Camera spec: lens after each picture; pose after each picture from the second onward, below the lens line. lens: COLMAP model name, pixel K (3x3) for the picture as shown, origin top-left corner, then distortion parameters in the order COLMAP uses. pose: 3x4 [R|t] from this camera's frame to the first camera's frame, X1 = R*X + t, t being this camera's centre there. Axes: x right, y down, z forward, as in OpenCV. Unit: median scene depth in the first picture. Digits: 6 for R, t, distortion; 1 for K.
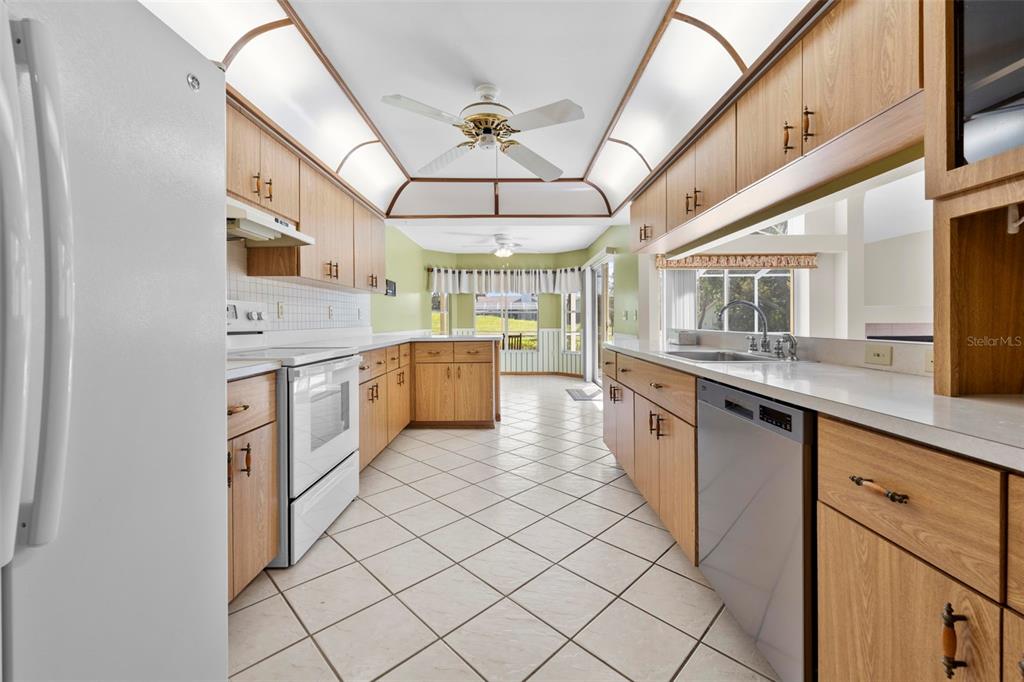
lens RADIAL K [[417.1, 0, 510.3], [0, 417.1, 318.7], [0, 0, 1]] dist [-0.001165, -0.000275]
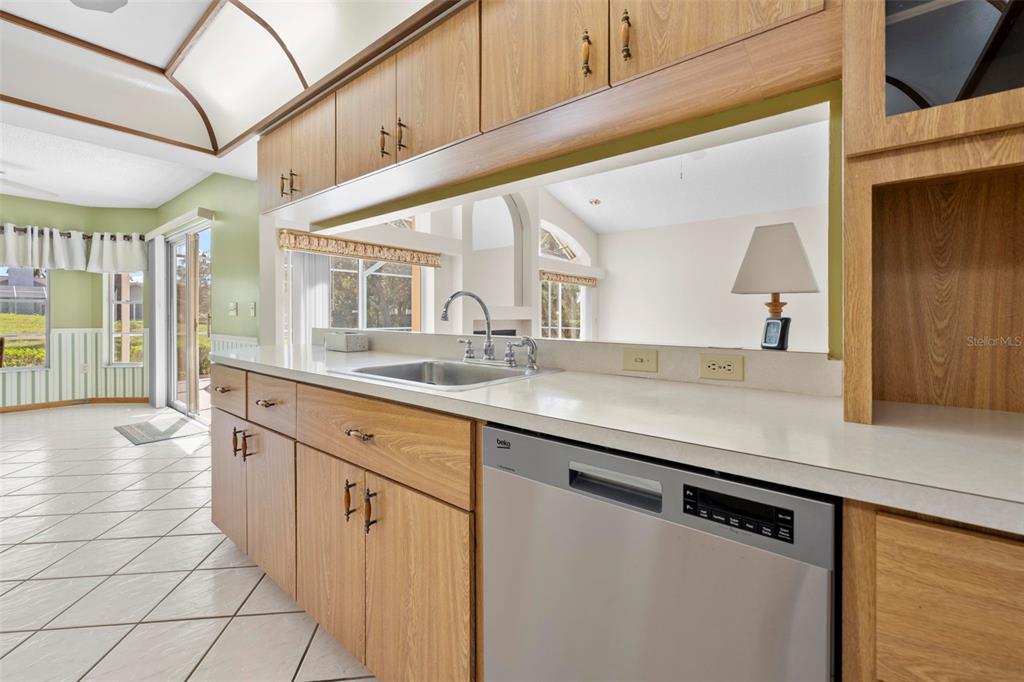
lens RADIAL K [[417.1, 0, 510.3], [0, 417.1, 318.7], [0, 0, 1]] dist [-0.001165, -0.000275]
pose [[0.618534, 0.000162, 0.785758, 0.009097], [-0.008384, 0.999944, 0.006393, -0.000187], [-0.785713, -0.010542, 0.618501, 0.134480]]
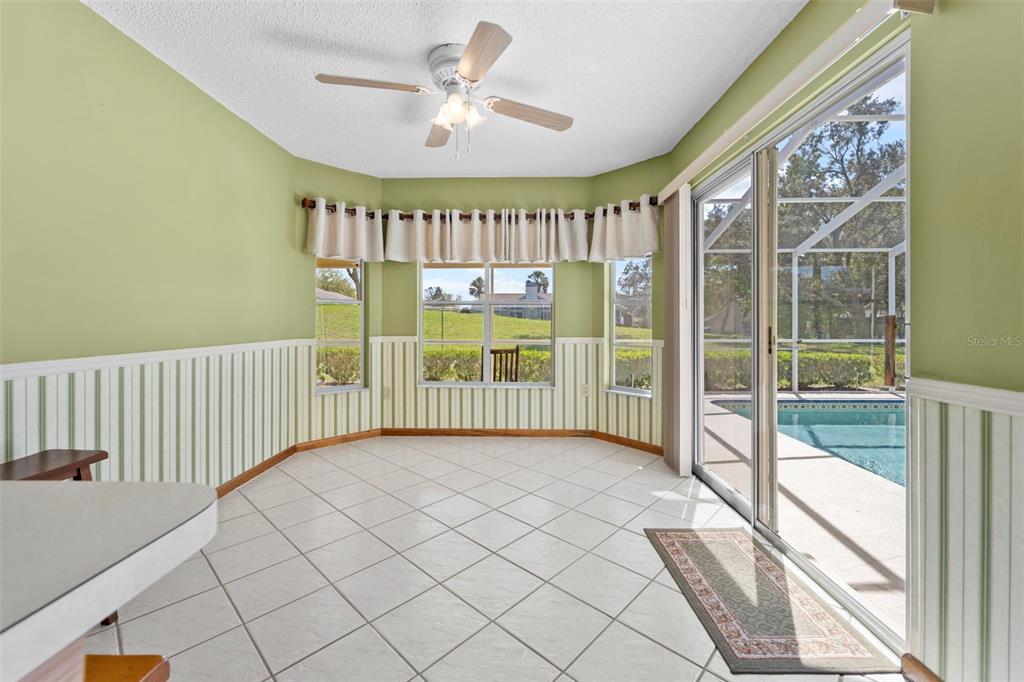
lens RADIAL K [[417.1, 0, 510.3], [0, 417.1, 318.7], [0, 0, 1]] dist [-0.001165, -0.000275]
pose [[0.999913, 0.002672, -0.012935, 0.025569], [-0.002633, 0.999992, 0.003039, 0.001007], [0.012943, -0.003005, 0.999912, 0.564557]]
